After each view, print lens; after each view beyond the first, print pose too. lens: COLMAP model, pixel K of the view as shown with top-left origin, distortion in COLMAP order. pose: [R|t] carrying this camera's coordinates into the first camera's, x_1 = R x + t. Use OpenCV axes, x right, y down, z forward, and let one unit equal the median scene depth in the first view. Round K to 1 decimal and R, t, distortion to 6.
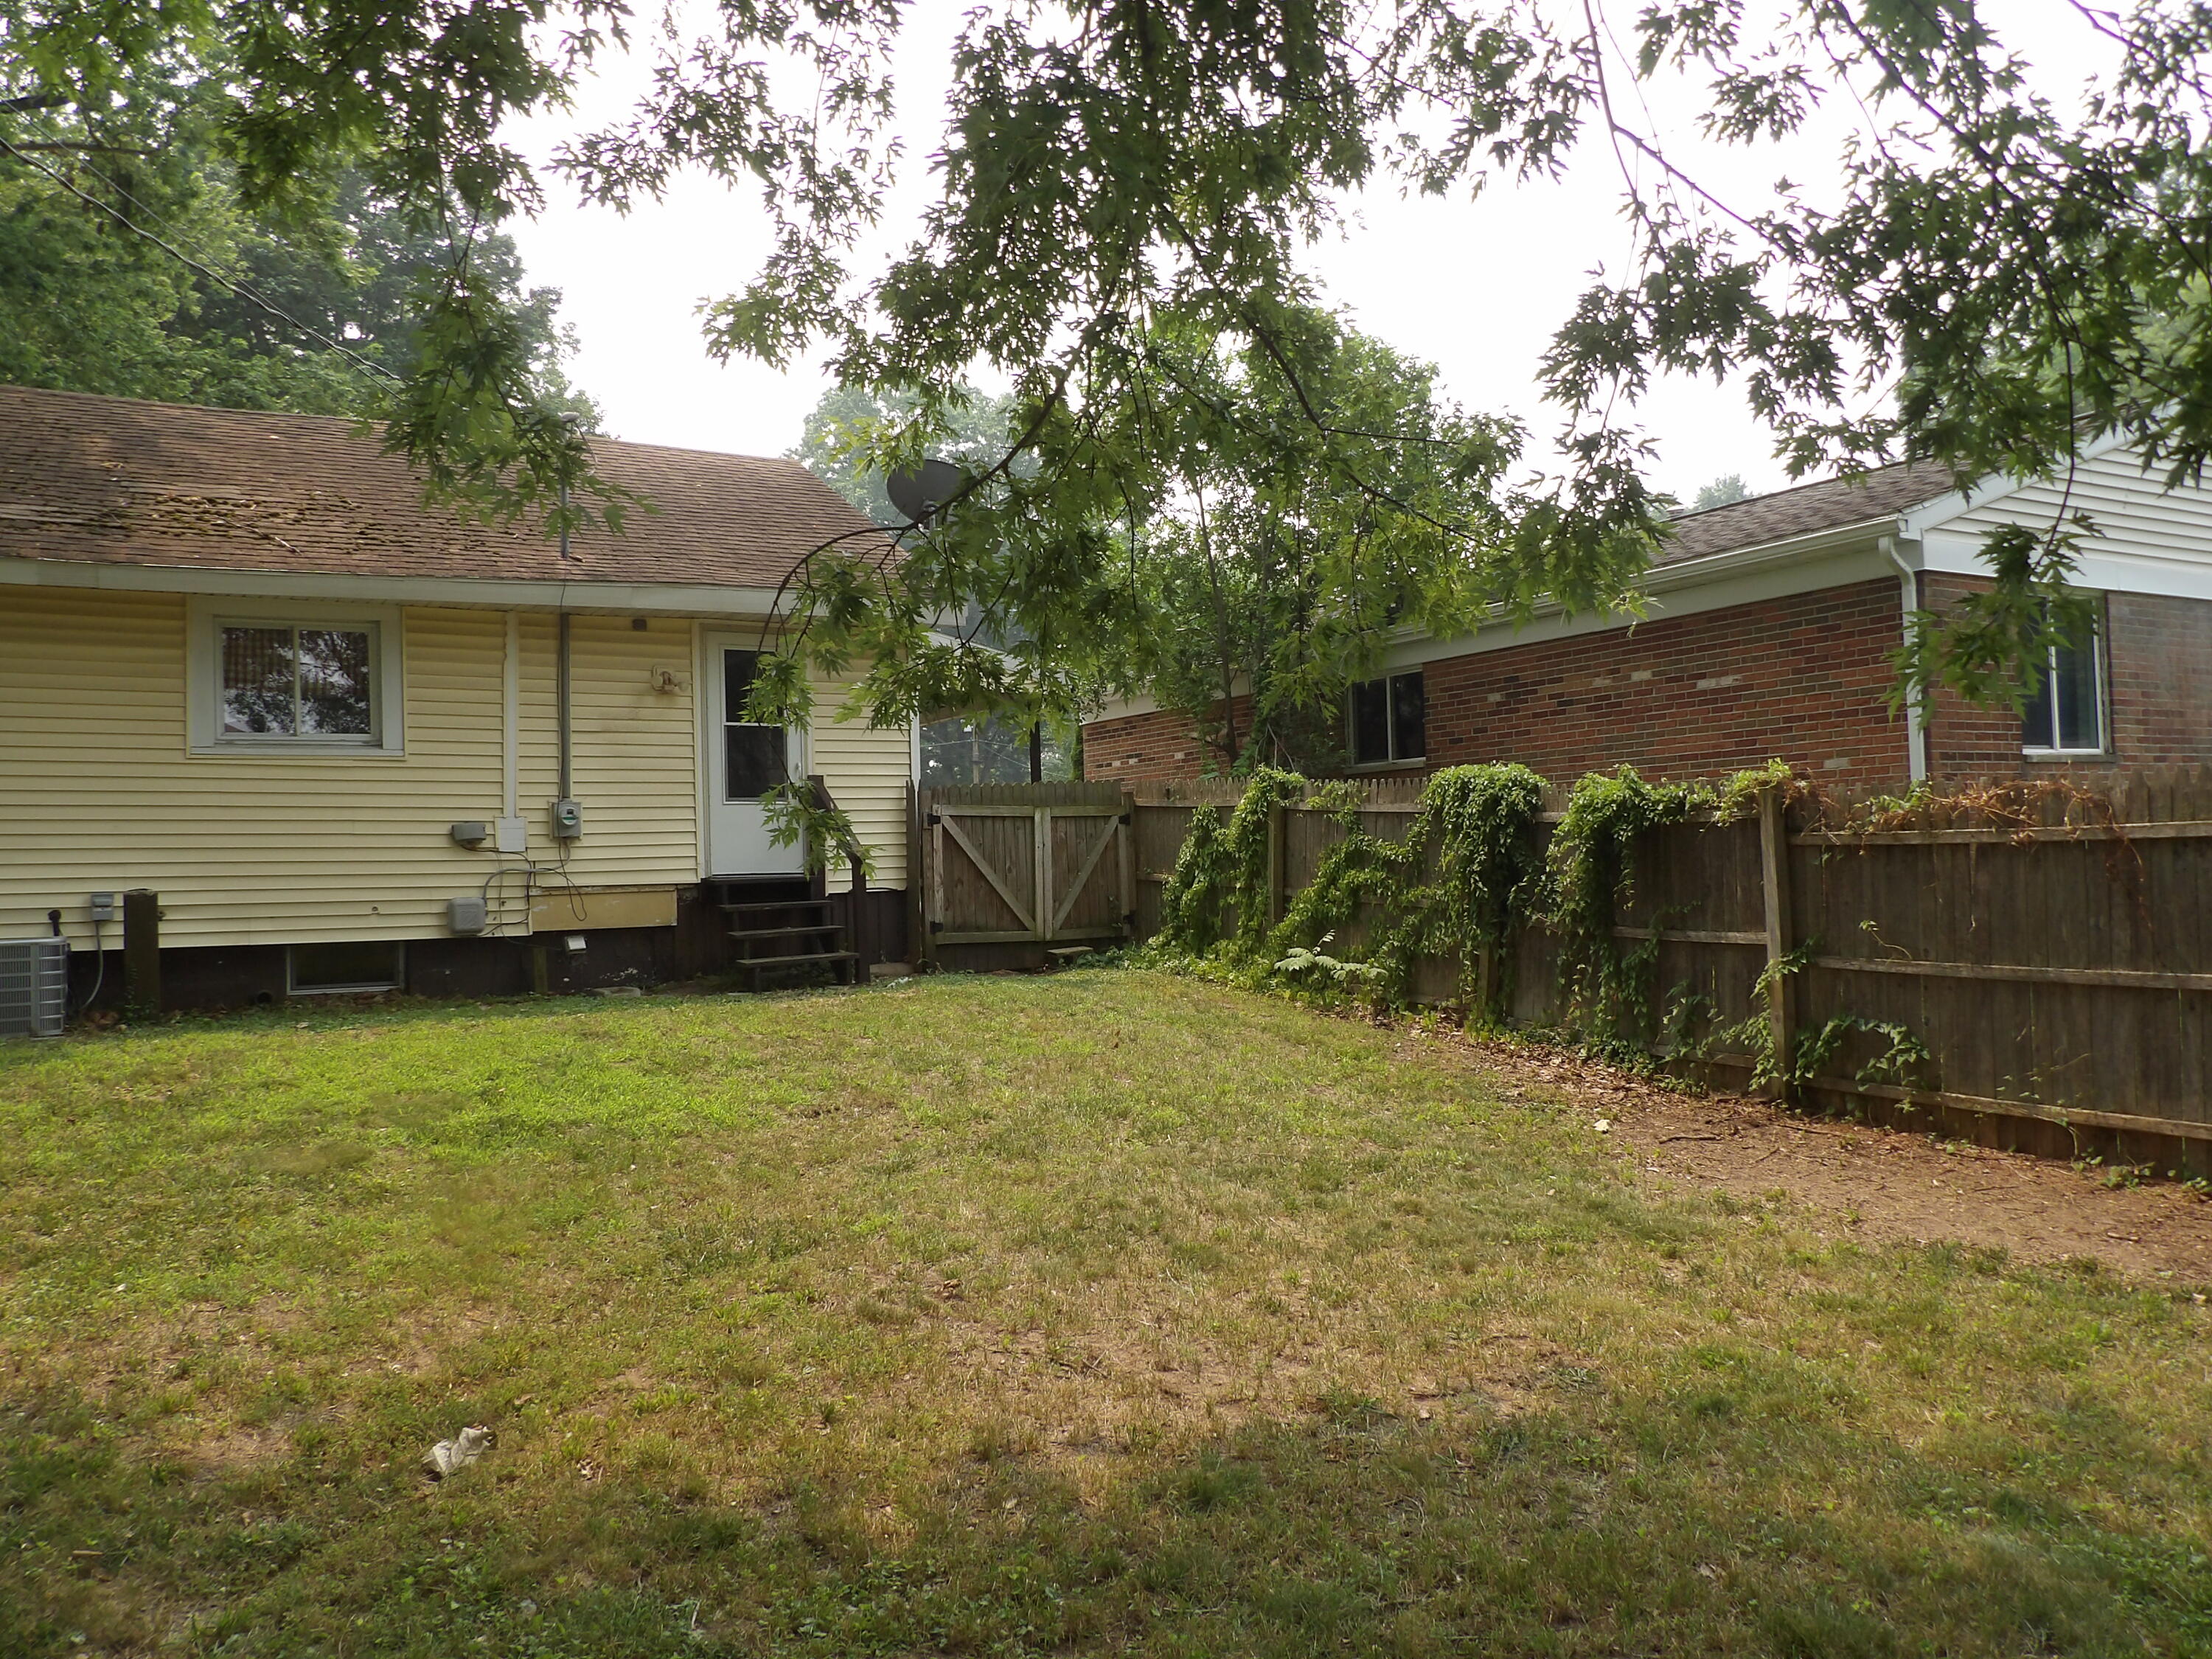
lens RADIAL K [[1581.6, 0, 1104.8], [0, 1581.6, 831.1], [0, 0, 1]] dist [-0.034077, 0.044246]
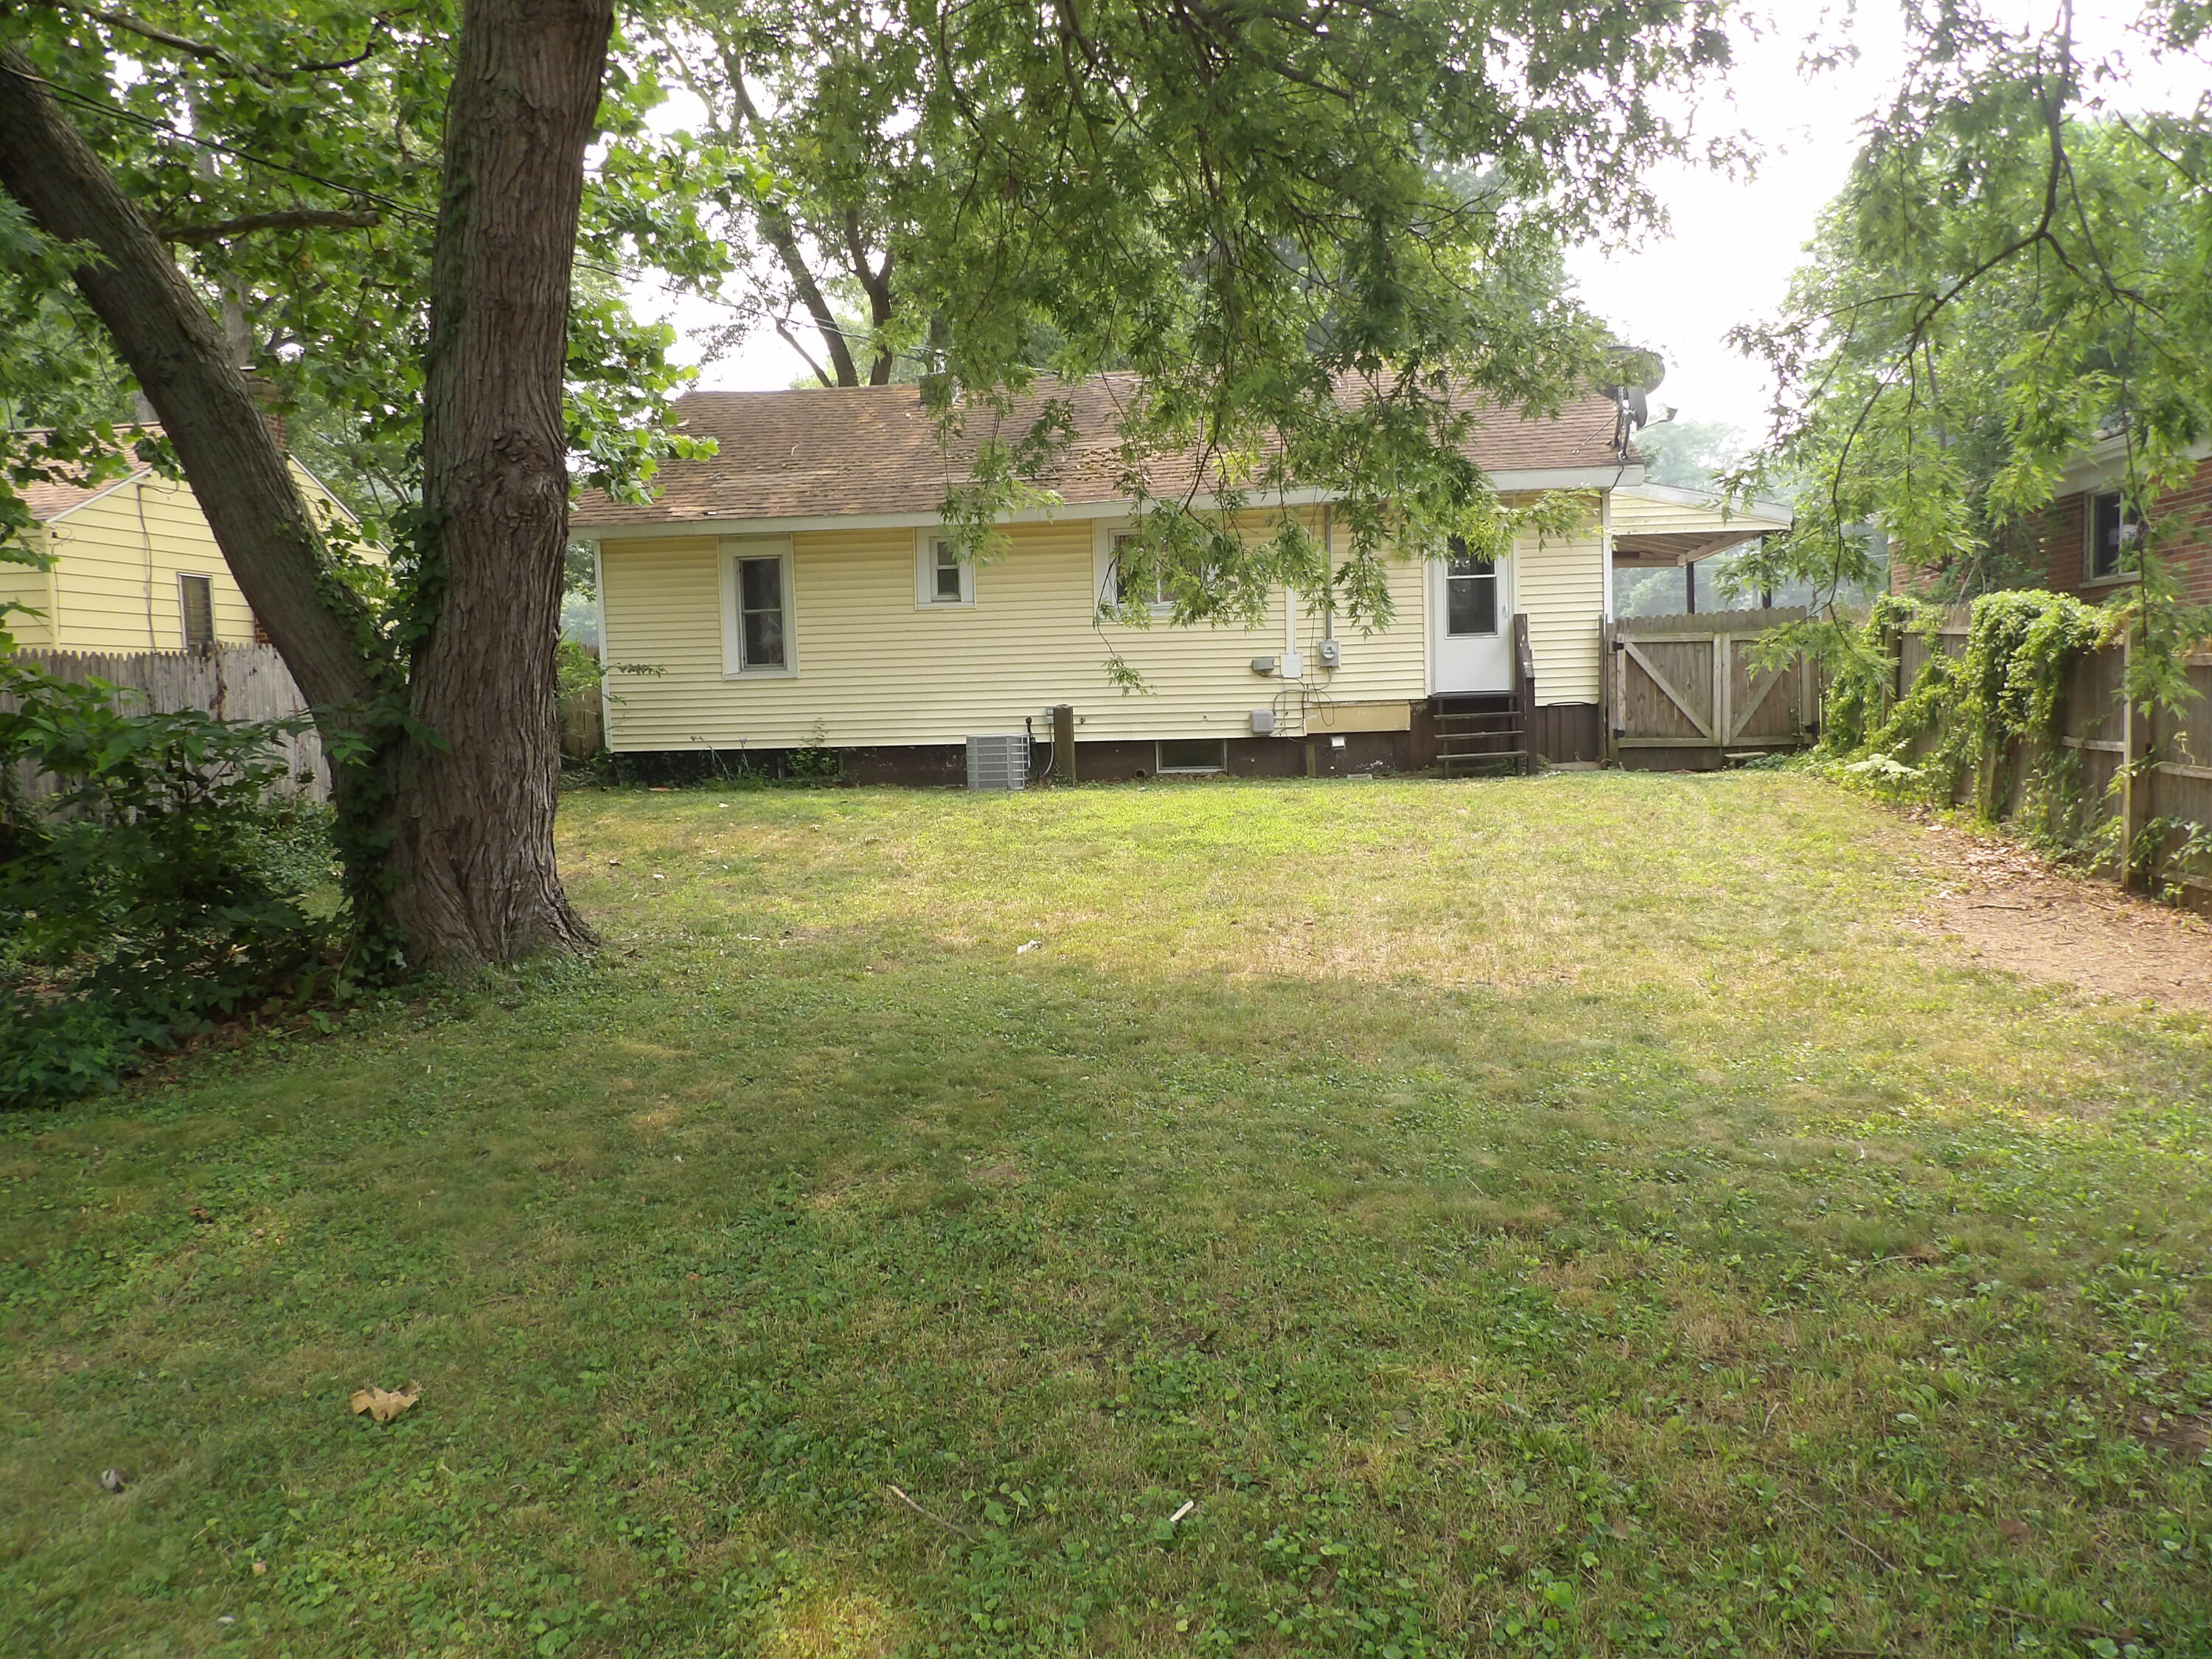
lens RADIAL K [[1581.6, 0, 1100.6], [0, 1581.6, 843.3], [0, 0, 1]] dist [-0.034077, 0.044246]
pose [[0.800236, 0.050751, -0.597534, 0.345425], [0.026084, 0.992524, 0.119231, -0.013052], [0.599118, -0.110998, 0.792929, -0.257712]]
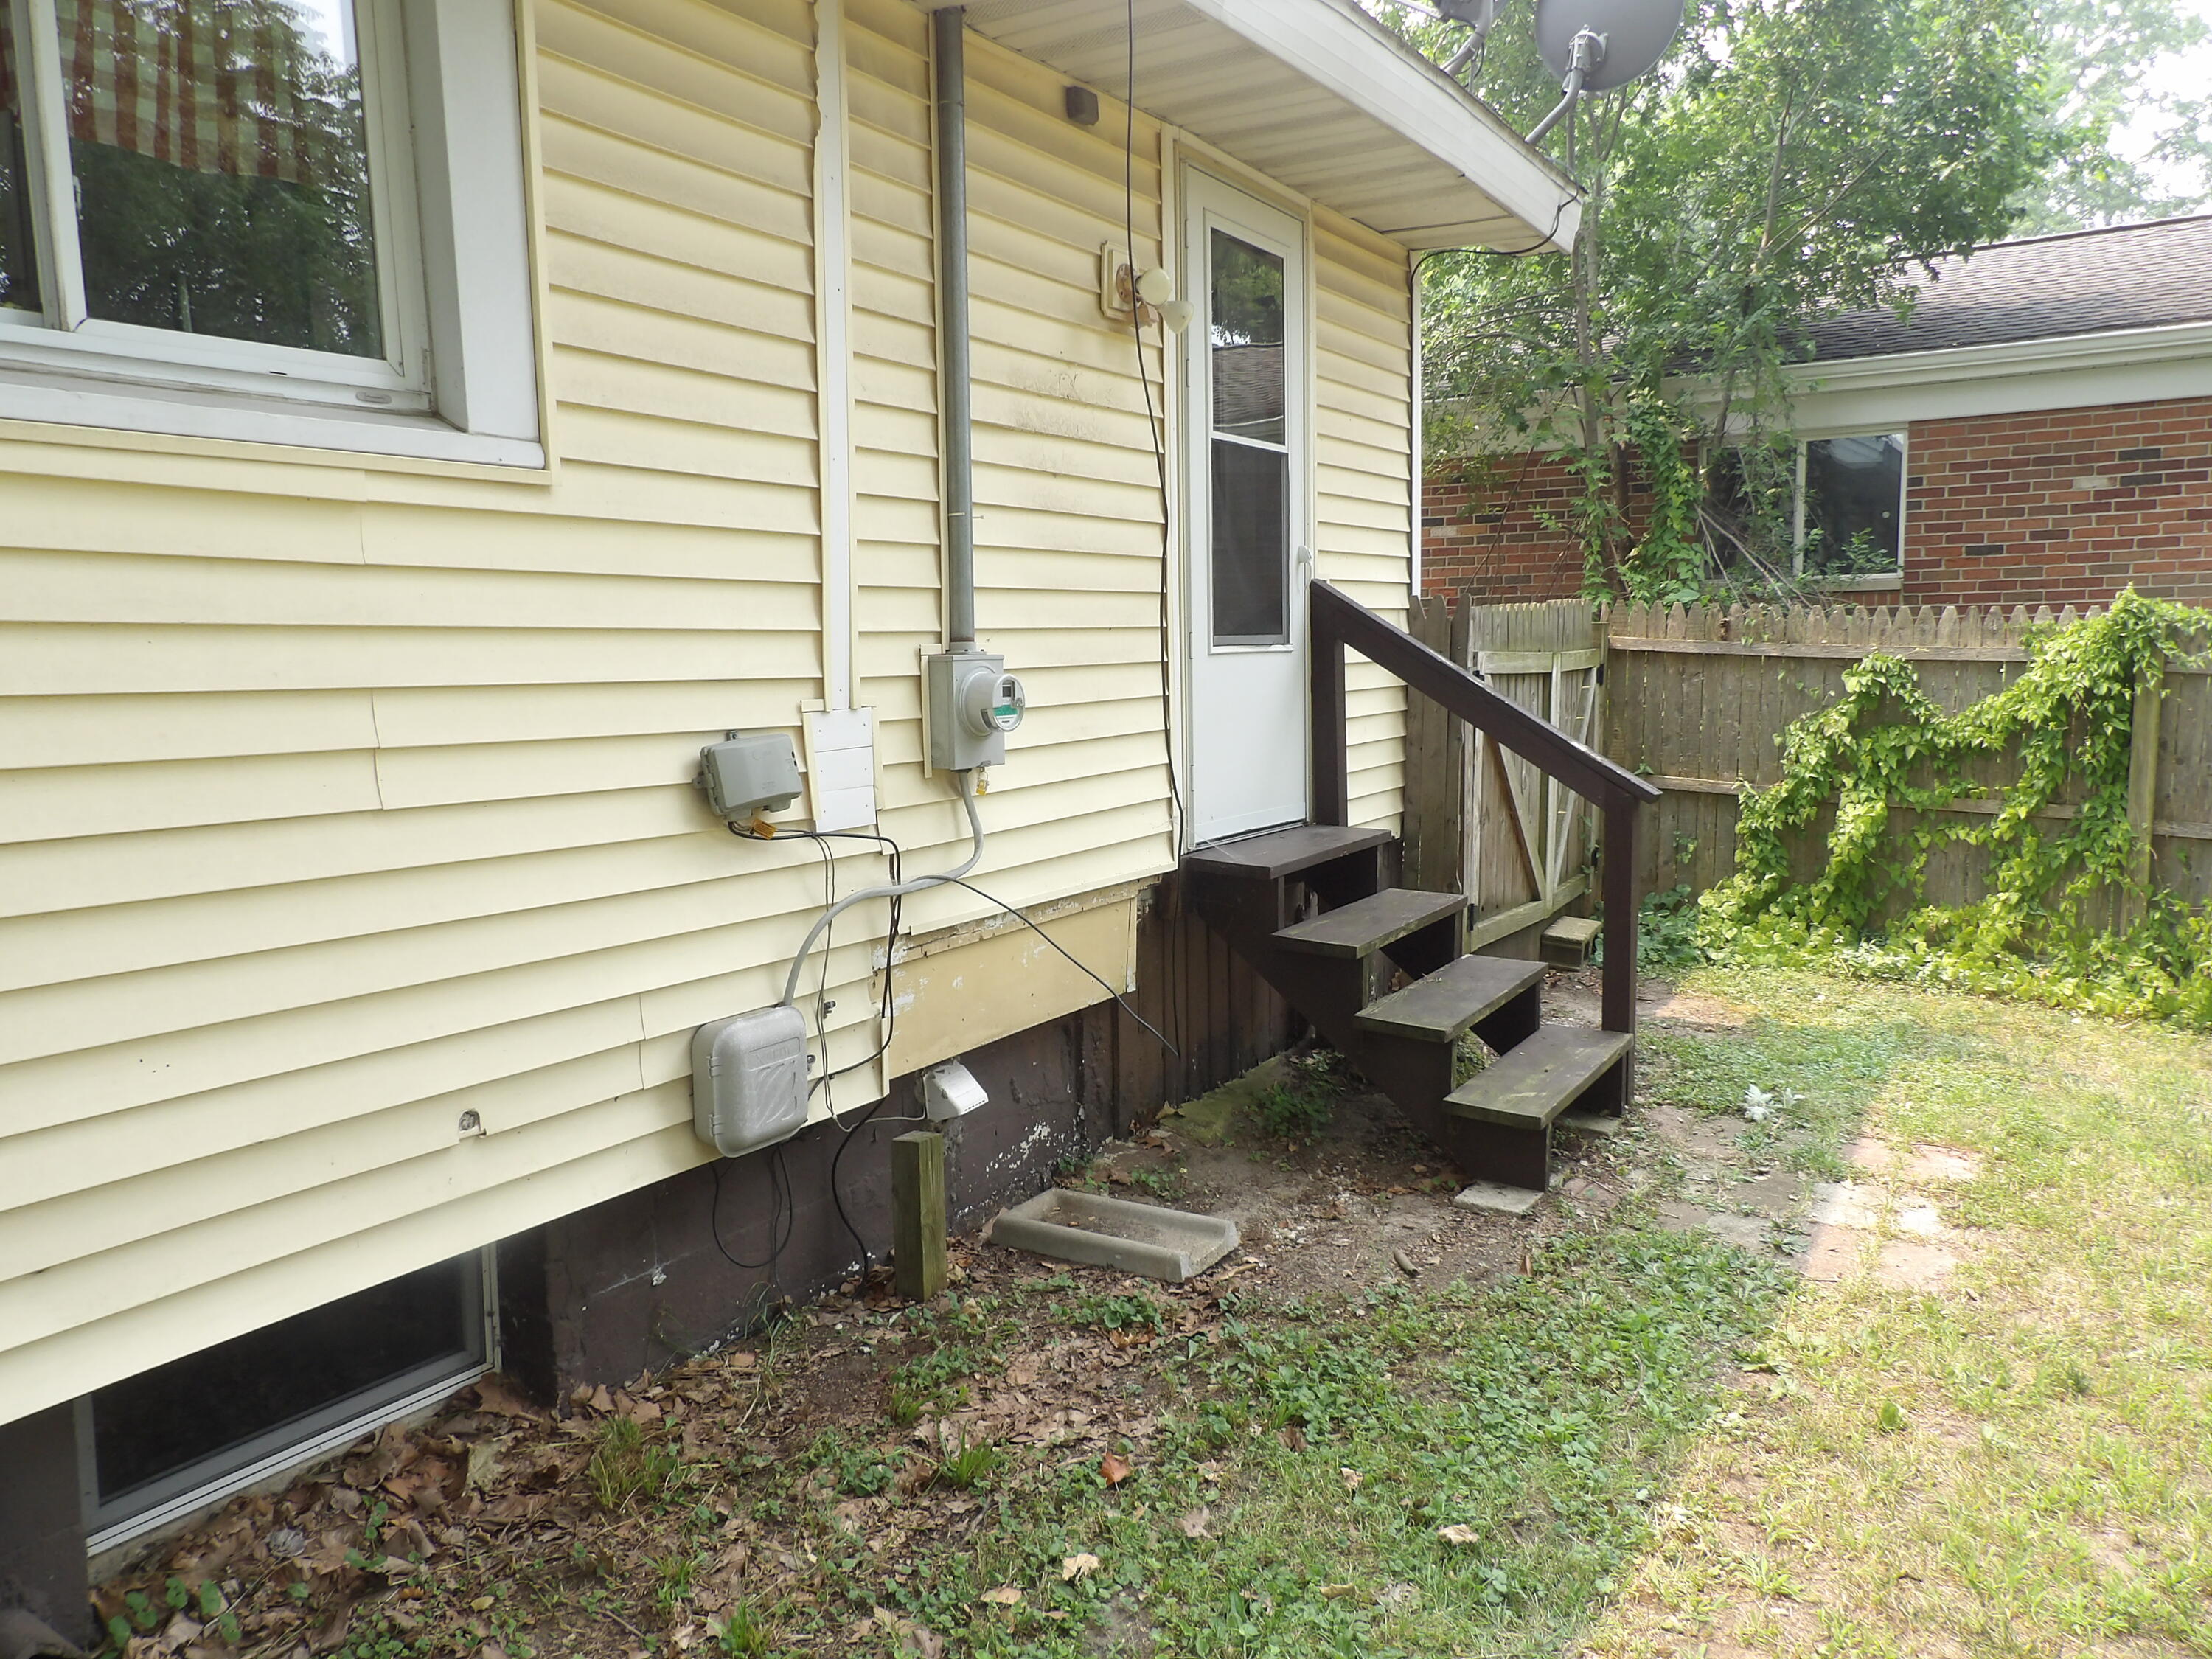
lens RADIAL K [[1581.6, 0, 1102.2], [0, 1581.6, 825.7], [0, 0, 1]] dist [-0.034077, 0.044246]
pose [[0.898529, -0.035862, 0.437446, -0.453064], [-0.021617, 0.991831, 0.125714, -0.024551], [-0.438381, -0.122414, 0.890414, 0.709419]]
